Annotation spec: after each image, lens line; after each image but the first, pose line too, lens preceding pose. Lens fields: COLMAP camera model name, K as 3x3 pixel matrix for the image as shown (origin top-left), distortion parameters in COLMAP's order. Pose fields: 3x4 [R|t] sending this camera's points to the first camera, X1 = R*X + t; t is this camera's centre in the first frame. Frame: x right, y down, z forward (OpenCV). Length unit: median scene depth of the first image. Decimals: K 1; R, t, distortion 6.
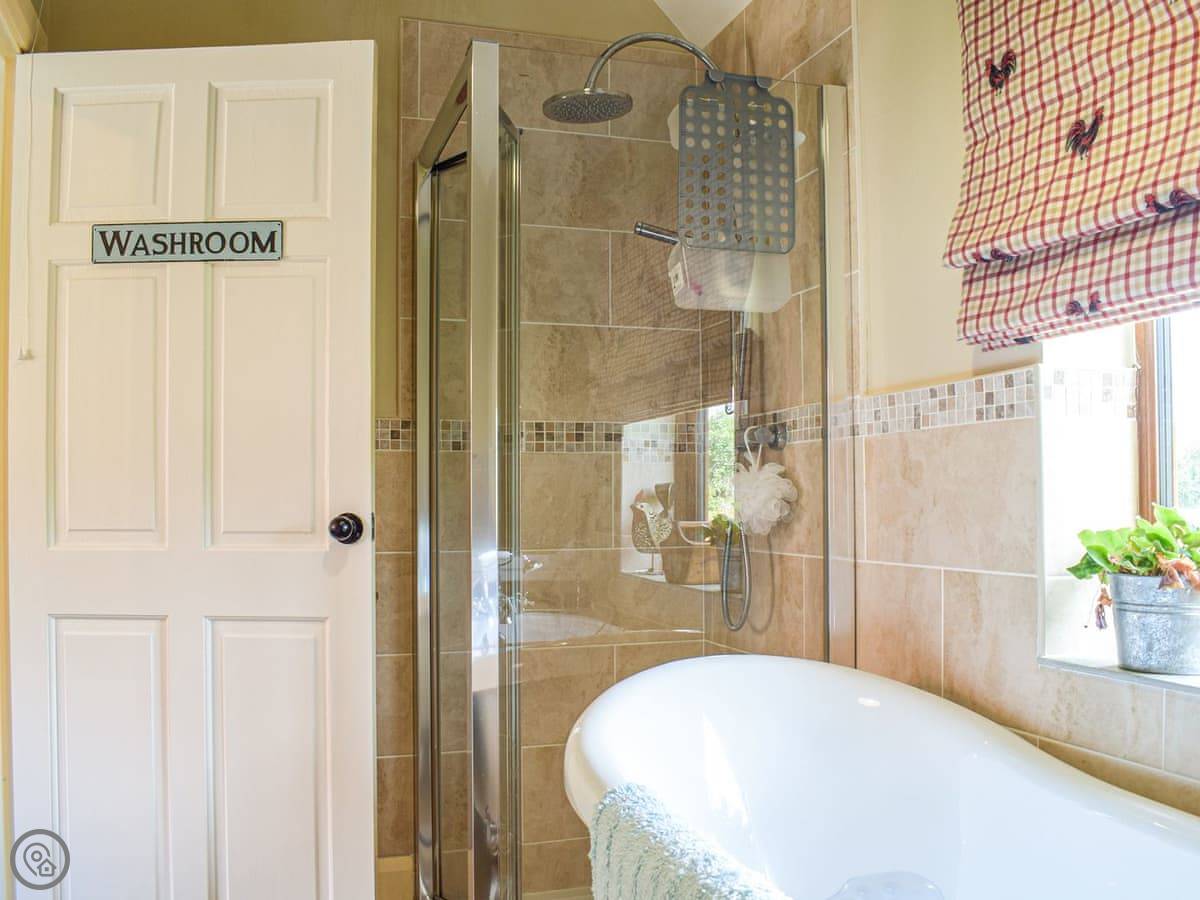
lens RADIAL K [[1039.5, 0, 600.0], [0, 1039.5, 450.0], [0, 0, 1]] dist [-0.081010, -0.005451]
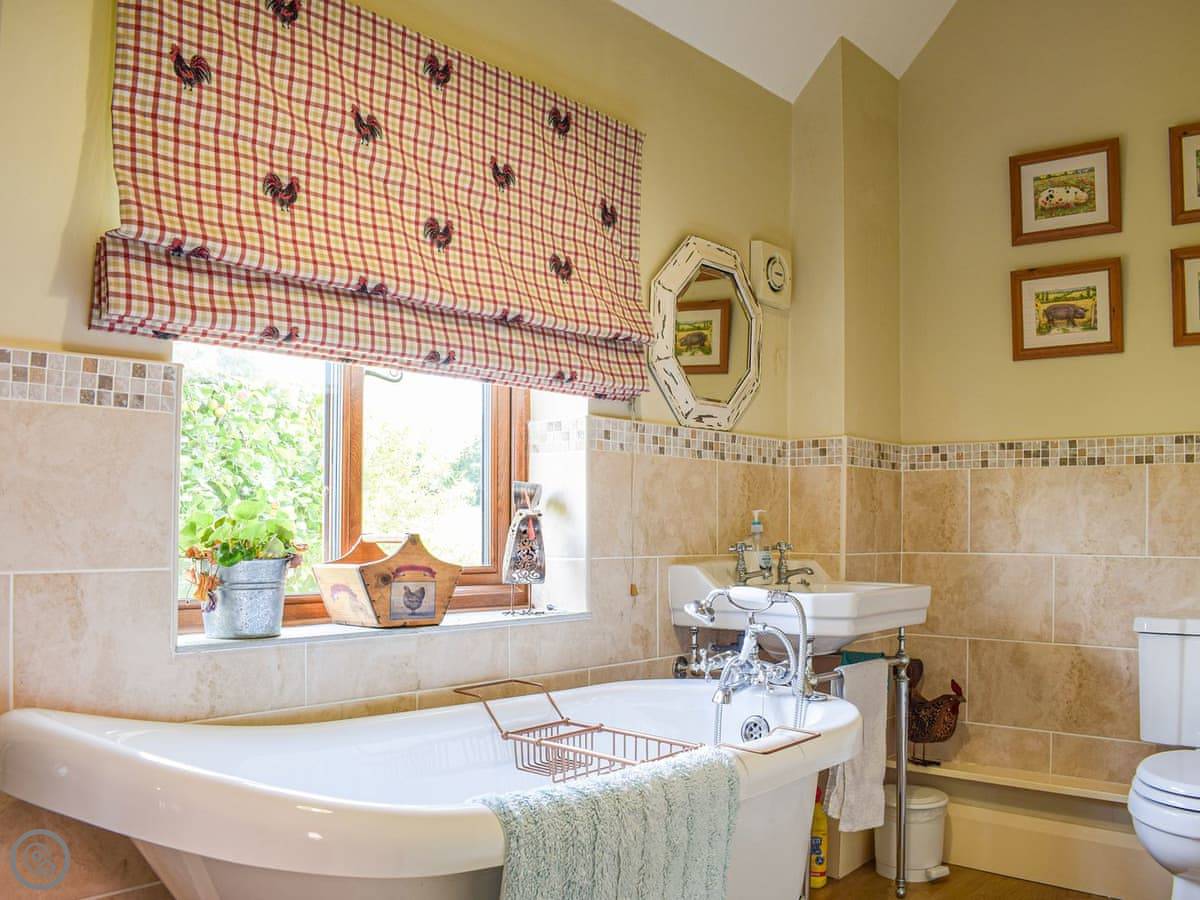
lens RADIAL K [[1072.4, 0, 600.8], [0, 1072.4, 459.2], [0, 0, 1]] dist [-0.068217, -0.008715]
pose [[-0.489066, 0.049670, 0.870831, -0.683877], [-0.048097, 0.995323, -0.083783, 0.079249], [-0.870920, -0.082860, -0.484390, 1.100811]]
